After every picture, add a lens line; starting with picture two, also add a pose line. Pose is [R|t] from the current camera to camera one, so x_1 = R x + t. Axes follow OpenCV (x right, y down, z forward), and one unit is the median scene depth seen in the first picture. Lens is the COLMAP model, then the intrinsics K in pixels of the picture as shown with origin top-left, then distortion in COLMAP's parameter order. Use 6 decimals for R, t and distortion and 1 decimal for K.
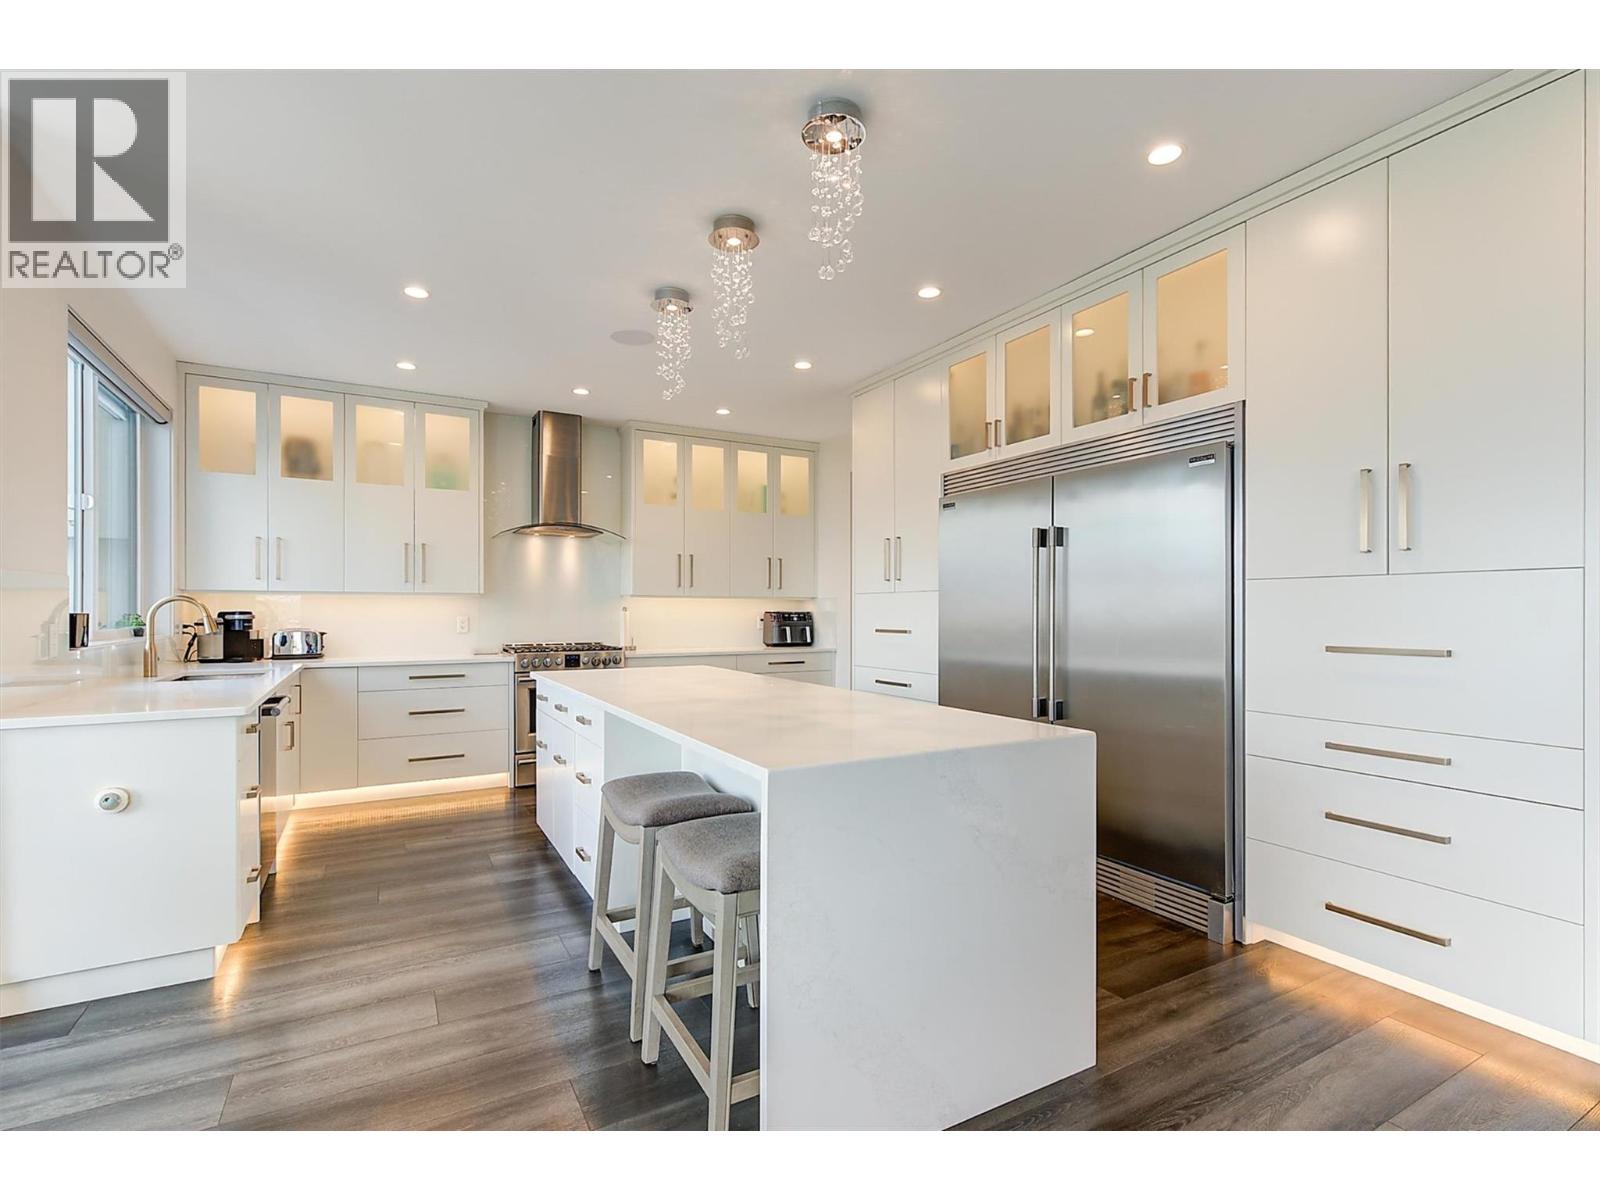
lens RADIAL K [[751.8, 0, 800.0], [0, 751.8, 600.0], [0, 0, 1]] dist [0.001938, 0.000065]
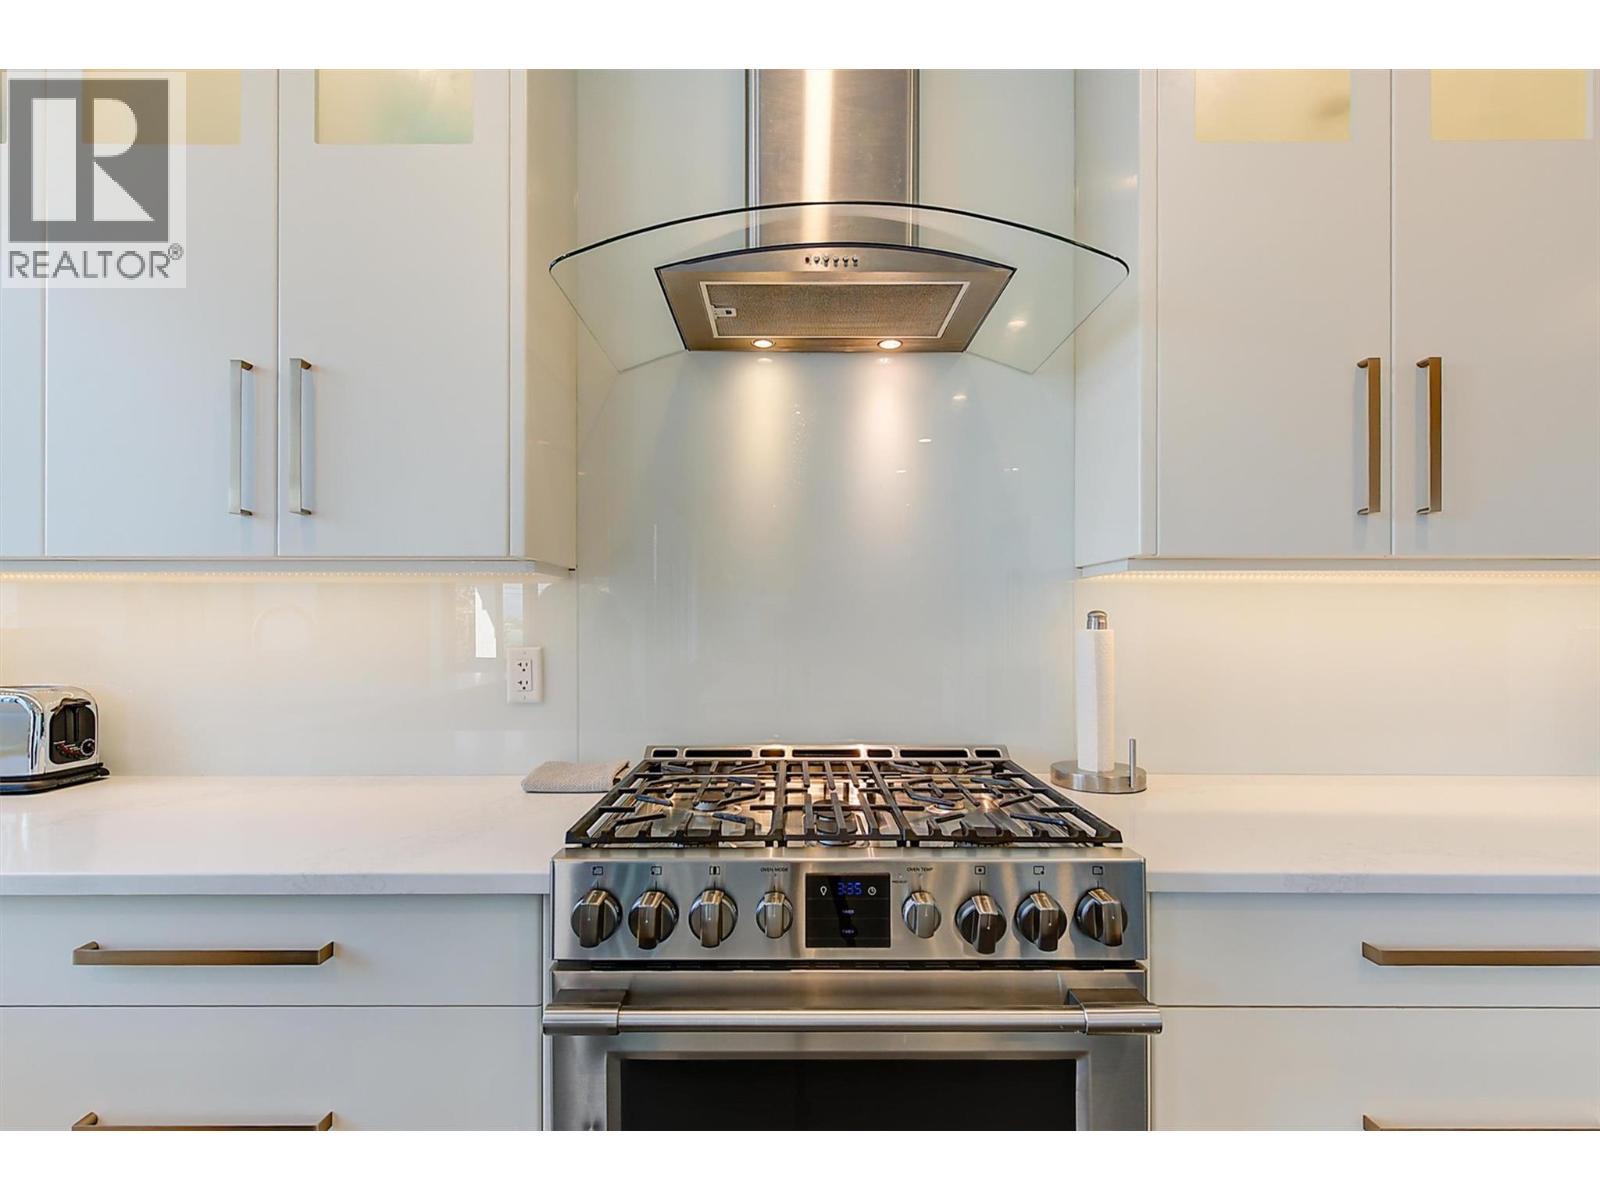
lens RADIAL K [[751.8, 0, 800.0], [0, 751.8, 600.0], [0, 0, 1]] dist [0.001938, 0.000065]
pose [[0.873114, -0.000789, -0.487515, -0.186152], [0.004819, 0.999964, 0.007012, 0.003231], [0.487492, -0.008471, 0.873086, 0.692157]]
